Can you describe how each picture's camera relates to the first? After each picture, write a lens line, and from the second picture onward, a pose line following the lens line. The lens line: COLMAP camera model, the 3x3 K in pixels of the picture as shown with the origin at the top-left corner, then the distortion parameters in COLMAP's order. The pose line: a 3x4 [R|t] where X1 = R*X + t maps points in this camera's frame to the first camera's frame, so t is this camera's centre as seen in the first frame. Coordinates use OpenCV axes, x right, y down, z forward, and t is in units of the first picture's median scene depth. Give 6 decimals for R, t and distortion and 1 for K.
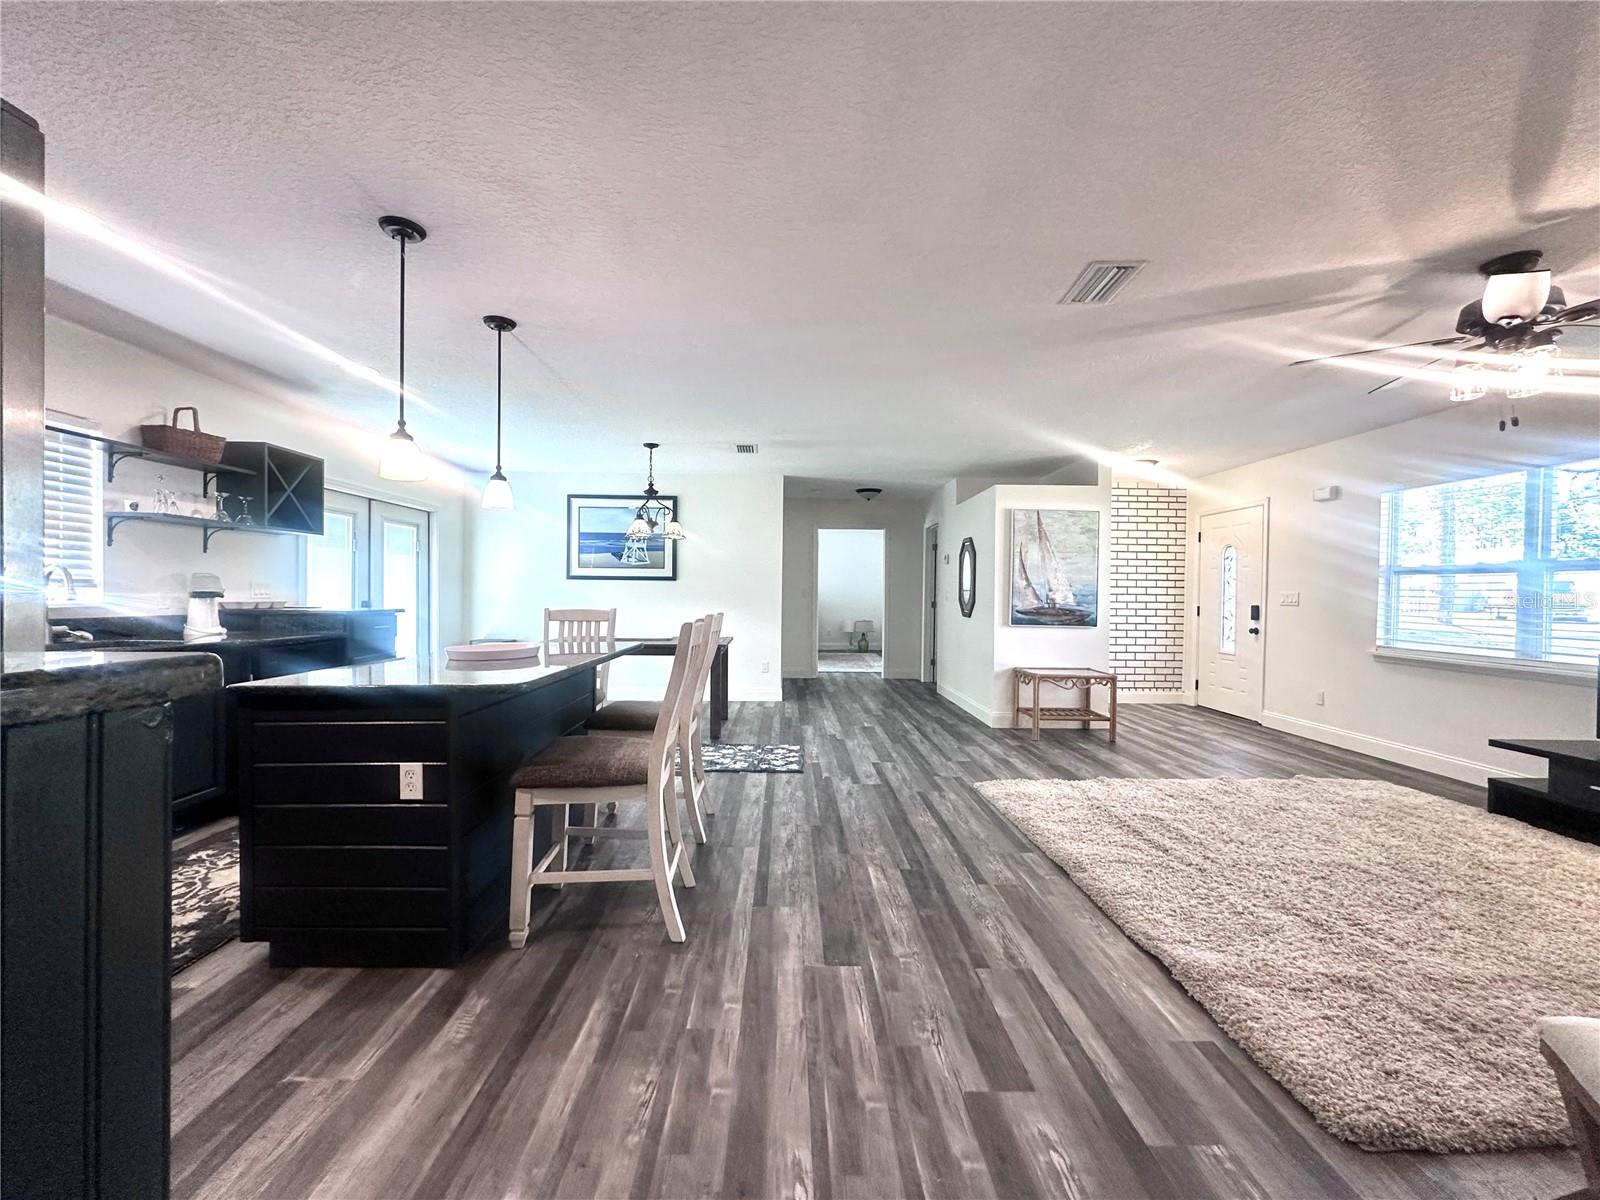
lens RADIAL K [[640.3, 0, 806.6], [0, 640.3, 599.1], [0, 0, 1]] dist [-0.005285, 0.001472]
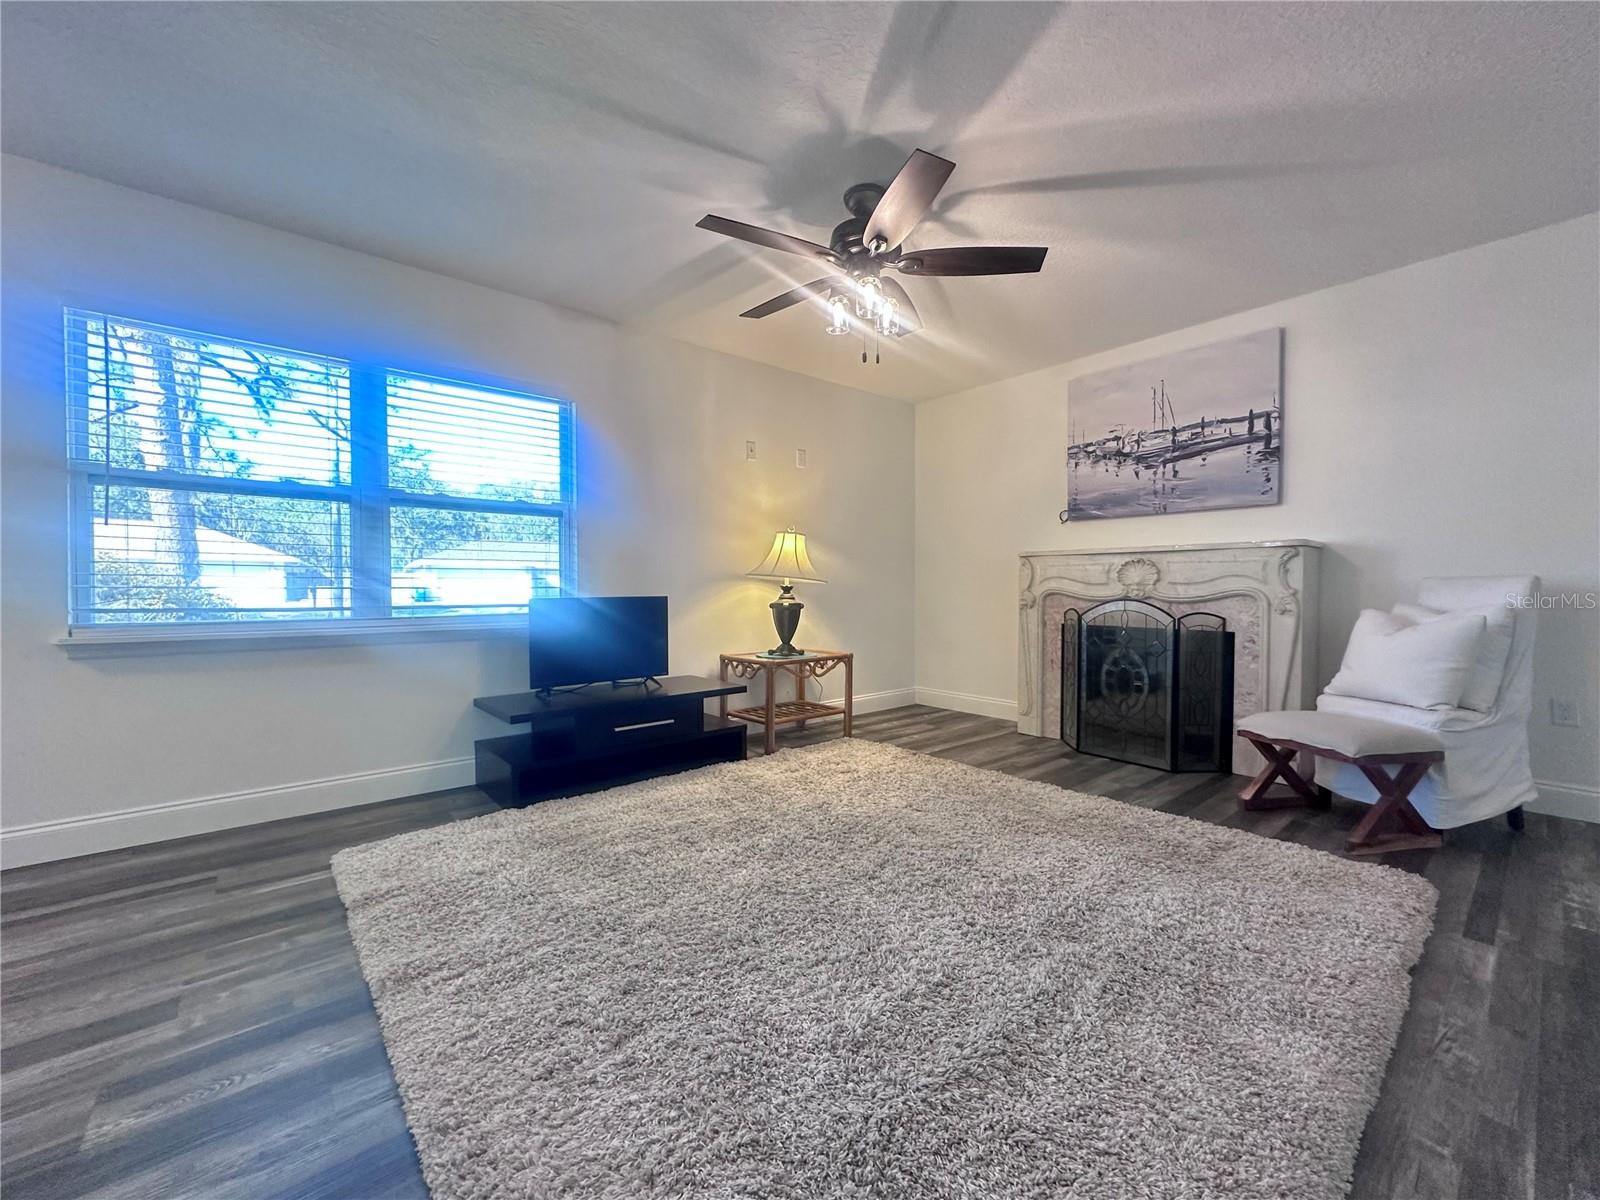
lens RADIAL K [[640.3, 0, 799.8], [0, 640.3, 602.6], [0, 0, 1]] dist [-0.005285, 0.001472]
pose [[-0.622268, -0.025940, 0.782375, 0.182239], [0.001525, 0.999409, 0.034349, 0.041817], [-0.782803, 0.022568, -0.621860, 0.879584]]
